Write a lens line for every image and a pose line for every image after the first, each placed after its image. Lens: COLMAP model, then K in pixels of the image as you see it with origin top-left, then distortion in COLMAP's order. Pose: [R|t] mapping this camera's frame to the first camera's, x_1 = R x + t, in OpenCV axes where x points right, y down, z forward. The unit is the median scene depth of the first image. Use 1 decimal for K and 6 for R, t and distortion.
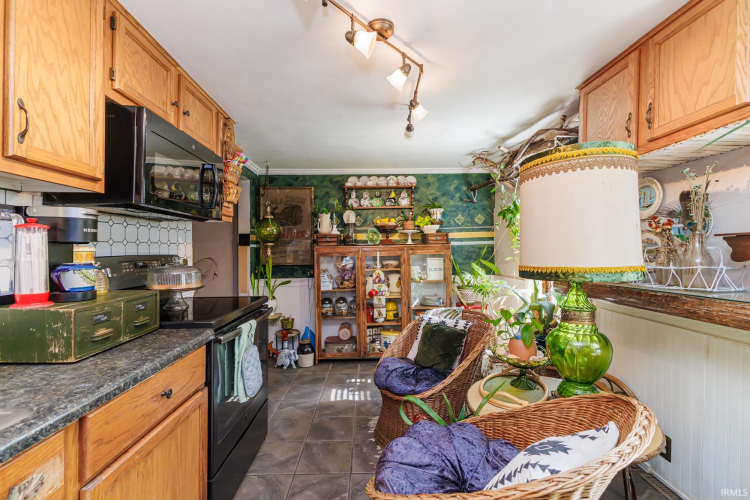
lens RADIAL K [[324.9, 0, 377.5], [0, 324.9, 247.8], [0, 0, 1]] dist [0.015612, -0.004481]
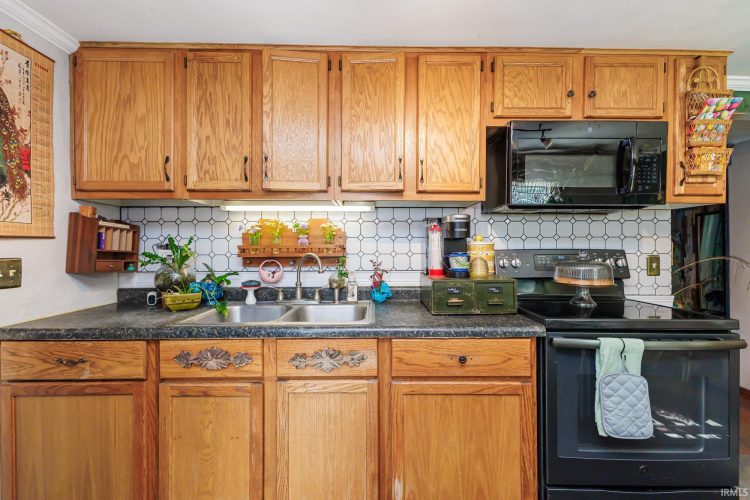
lens RADIAL K [[324.9, 0, 376.5], [0, 324.9, 246.1], [0, 0, 1]] dist [0.015612, -0.004481]
pose [[-0.034809, 0.000126, -0.999394, 0.557705], [0.003402, 0.999994, 0.000007, 0.017614], [0.999388, -0.003400, -0.034809, 0.672210]]
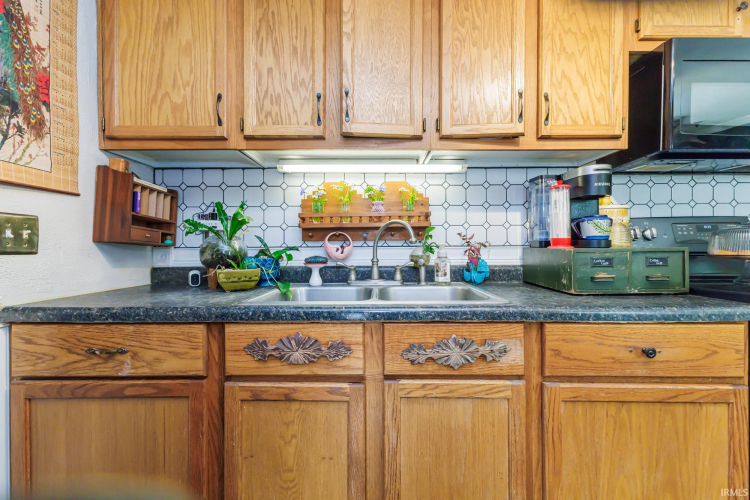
lens RADIAL K [[324.9, 0, 375.3], [0, 324.9, 247.4], [0, 0, 1]] dist [0.015612, -0.004481]
pose [[-0.051650, -0.000921, -0.998665, 0.250283], [0.004583, 0.999989, -0.001159, 0.153700], [0.998655, -0.004637, -0.051646, 0.297286]]
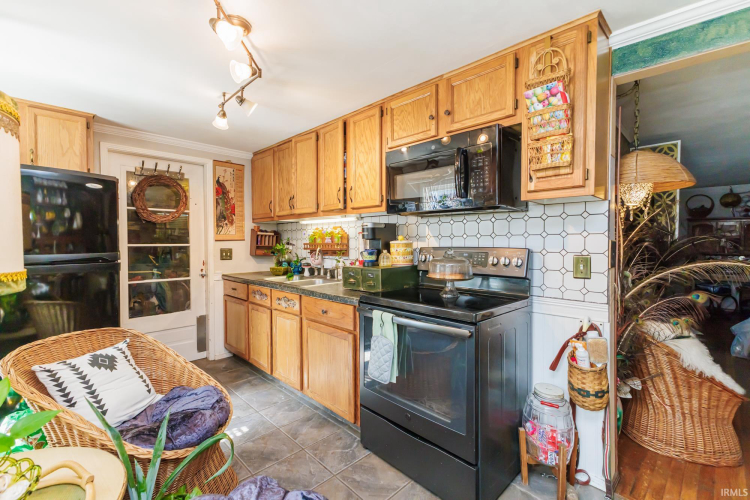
lens RADIAL K [[324.9, 0, 379.1], [0, 324.9, 247.7], [0, 0, 1]] dist [0.015612, -0.004481]
pose [[-0.729170, 0.015538, -0.684157, 0.474233], [0.005838, 0.999847, 0.016485, 0.006982], [0.684308, 0.008026, -0.729149, 2.547665]]
